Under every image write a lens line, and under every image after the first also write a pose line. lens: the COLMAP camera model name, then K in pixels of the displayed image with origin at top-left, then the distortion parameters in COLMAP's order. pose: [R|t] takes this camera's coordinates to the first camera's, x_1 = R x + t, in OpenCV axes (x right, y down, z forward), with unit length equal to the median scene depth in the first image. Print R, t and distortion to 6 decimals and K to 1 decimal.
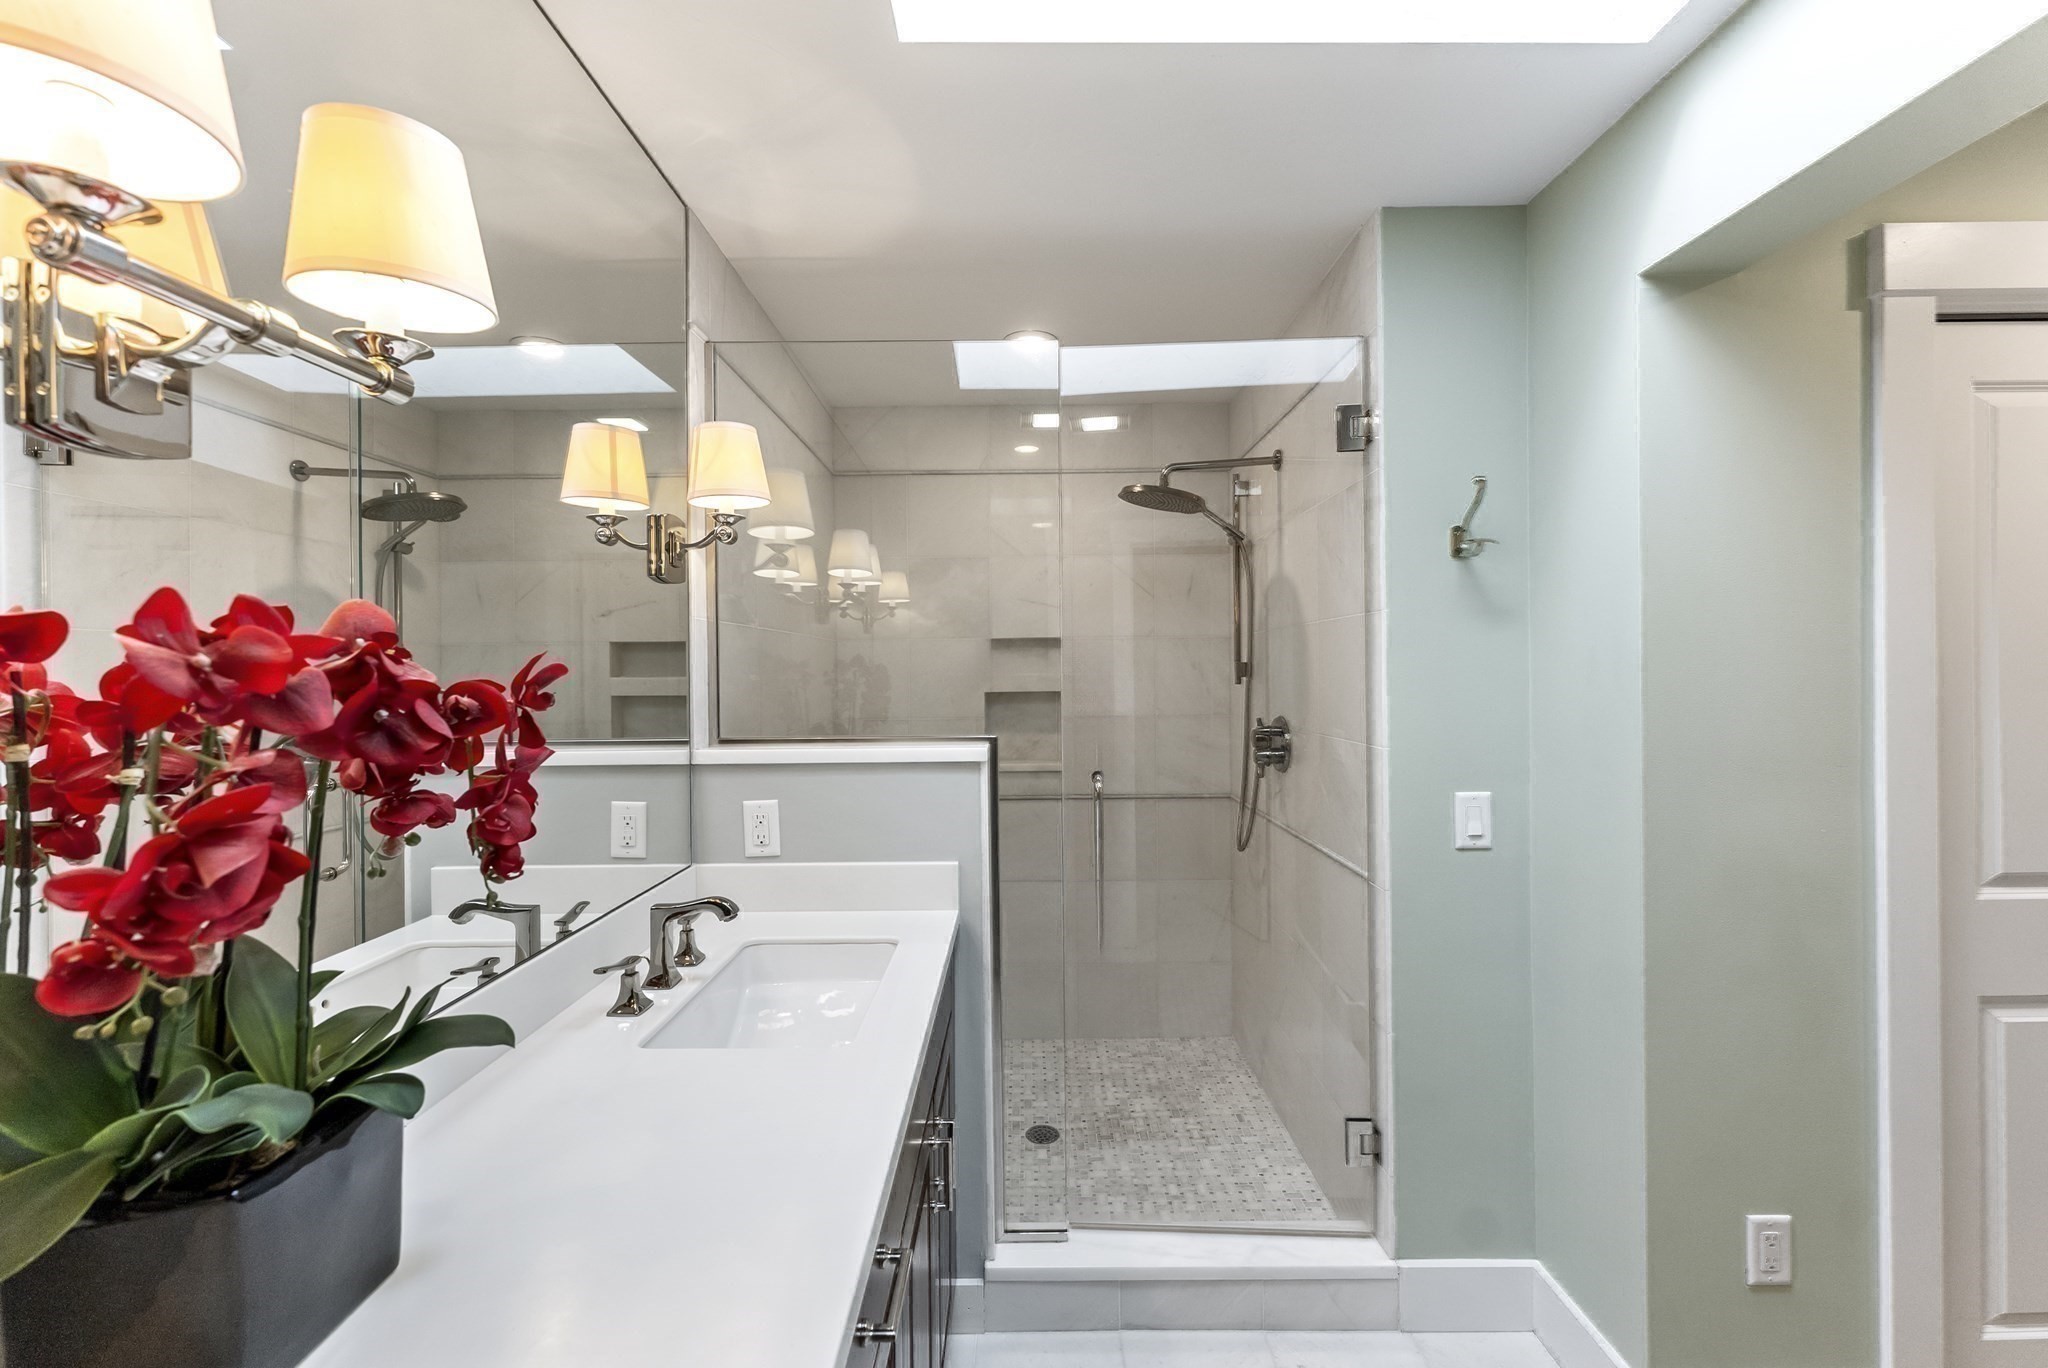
lens RADIAL K [[825.8, 0, 1021.2], [0, 825.8, 674.9], [0, 0, 1]] dist [0.000190, 0.000065]
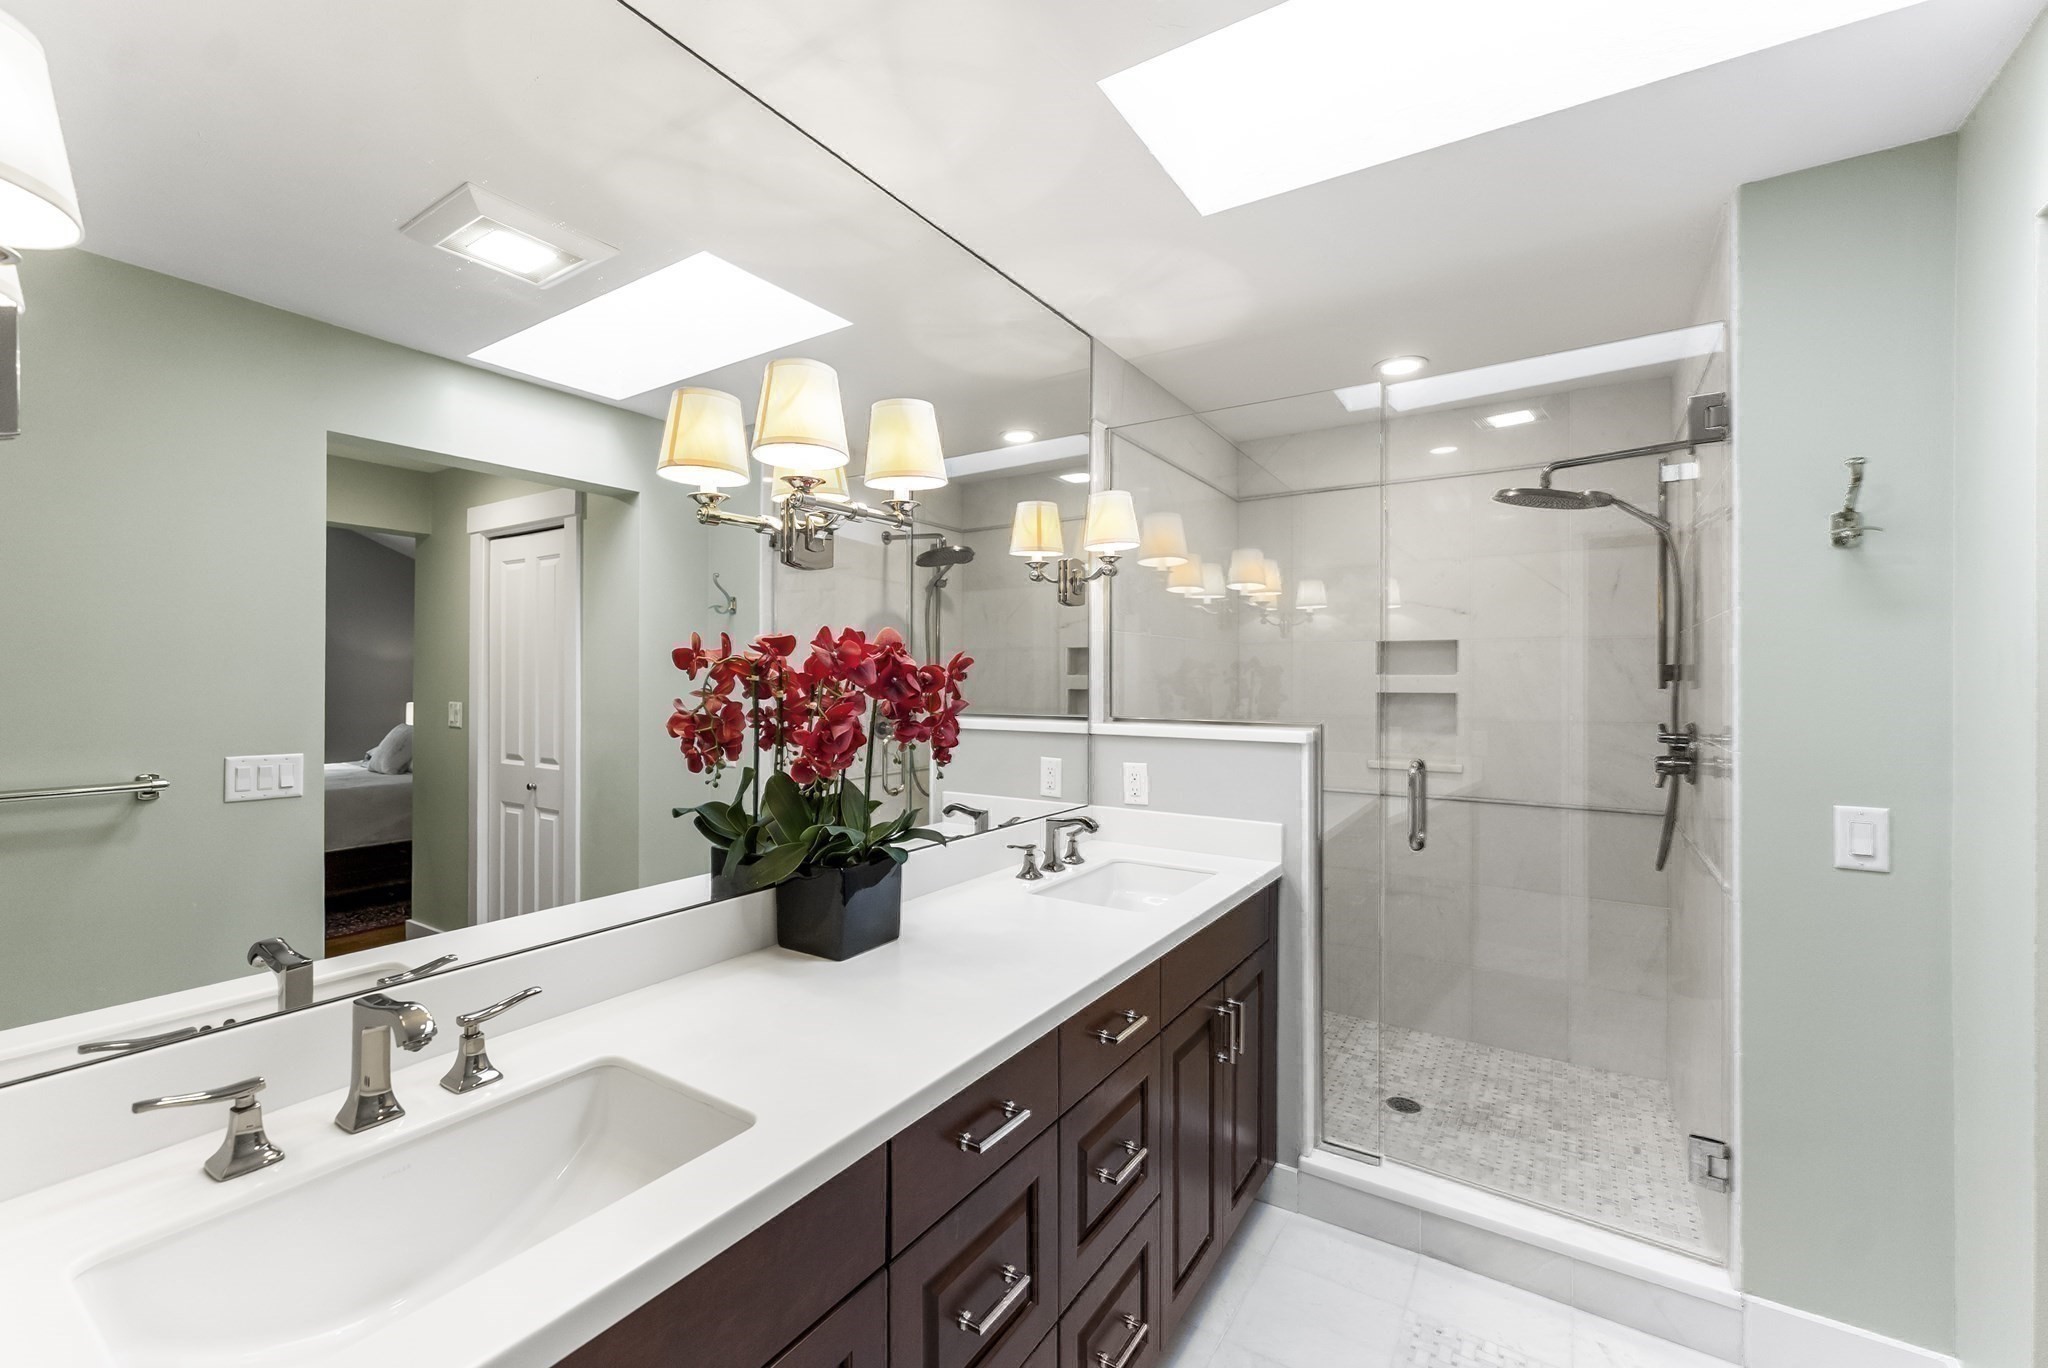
lens RADIAL K [[849.2, 0, 1024.0], [0, 849.2, 684.0], [0, 0, 1]] dist [0.003143, 0.000127]
pose [[0.842034, 0.016000, -0.539188, 0.289671], [-0.014014, 0.999871, 0.007784, 0.014402], [0.539243, 0.001002, 0.842150, -0.282897]]
